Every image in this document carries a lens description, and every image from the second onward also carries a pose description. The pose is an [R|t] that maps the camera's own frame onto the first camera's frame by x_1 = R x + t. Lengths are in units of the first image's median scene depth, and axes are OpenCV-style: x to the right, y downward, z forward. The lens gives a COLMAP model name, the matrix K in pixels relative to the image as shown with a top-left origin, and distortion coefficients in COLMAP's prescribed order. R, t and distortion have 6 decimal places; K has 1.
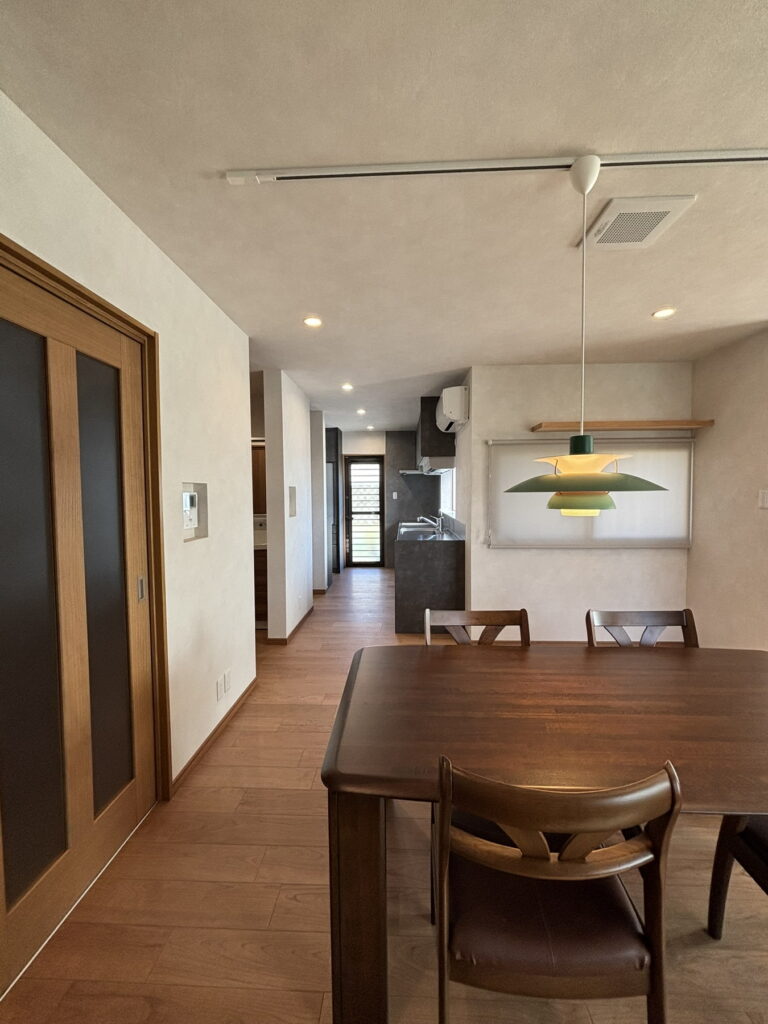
lens RADIAL K [[411.8, 0, 385.1], [0, 411.8, 508.4], [0, 0, 1]] dist [0.000726, -0.000004]
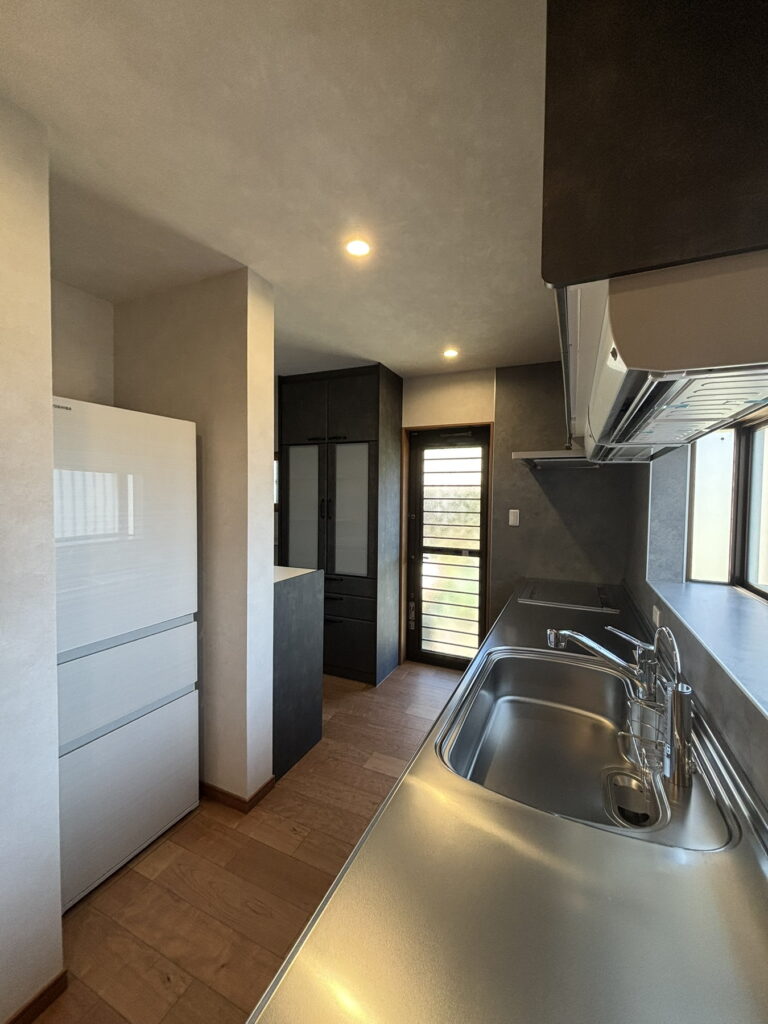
lens RADIAL K [[411.8, 0, 382.2], [0, 411.8, 515.8], [0, 0, 1]] dist [0.000726, -0.000004]
pose [[0.926279, 0.041329, -0.374564, 0.056589], [-0.040586, 0.999127, 0.009877, -0.031027], [0.374645, 0.006053, 0.927148, 0.537225]]
